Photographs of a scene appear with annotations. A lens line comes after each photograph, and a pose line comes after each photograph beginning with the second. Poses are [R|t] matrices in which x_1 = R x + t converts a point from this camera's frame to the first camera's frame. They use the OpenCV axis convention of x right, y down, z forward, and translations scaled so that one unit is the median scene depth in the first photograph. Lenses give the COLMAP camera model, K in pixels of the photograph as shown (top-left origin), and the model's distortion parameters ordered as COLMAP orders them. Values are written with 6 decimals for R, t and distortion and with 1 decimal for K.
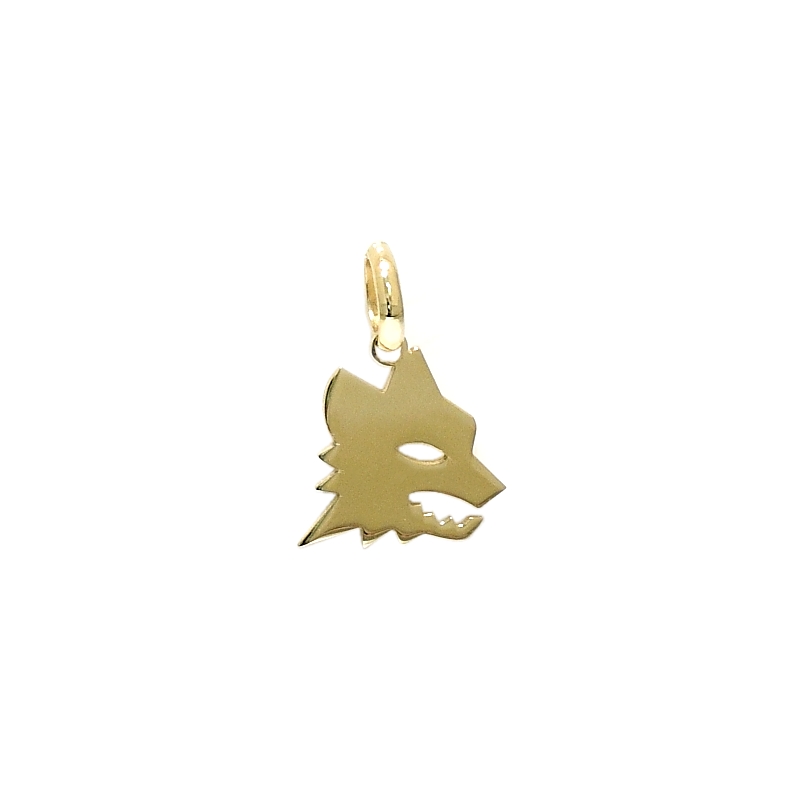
lens RADIAL K [[4636.2, 0, 400.0], [0, 4636.2, 400.0], [0, 0, 1]] dist [0.040410, 0.241408]
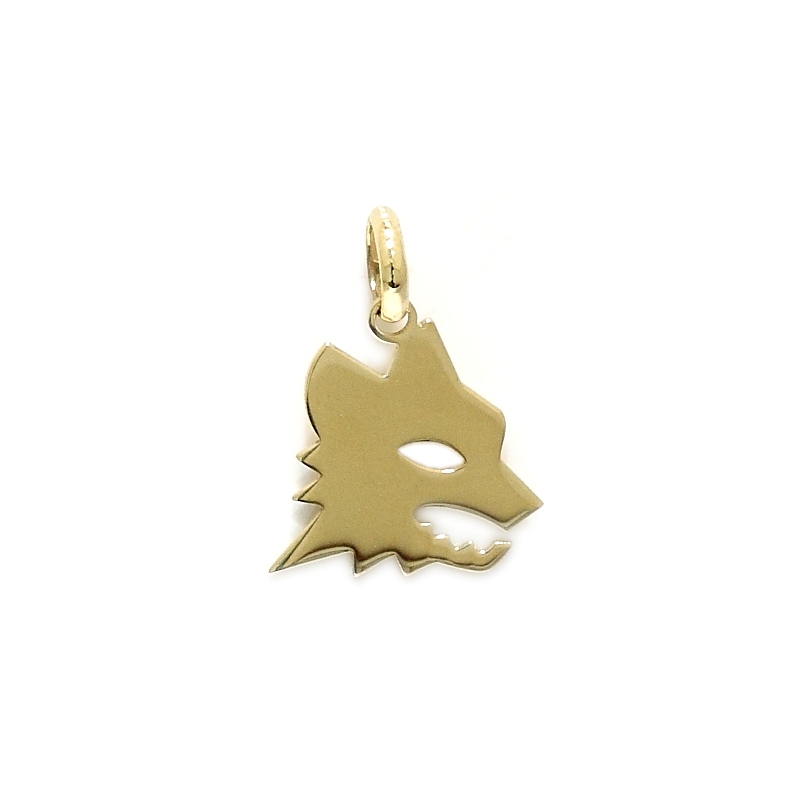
lens RADIAL K [[4636.2, 0, 400.0], [0, 4636.2, 400.0], [0, 0, 1]] dist [0.040410, 0.241408]
pose [[0.999756, 0.022070, 0.000146, -0.001071], [-0.022070, 0.999756, 0.000004, 0.002117], [-0.000146, -0.000007, 1.000000, 0.234293]]
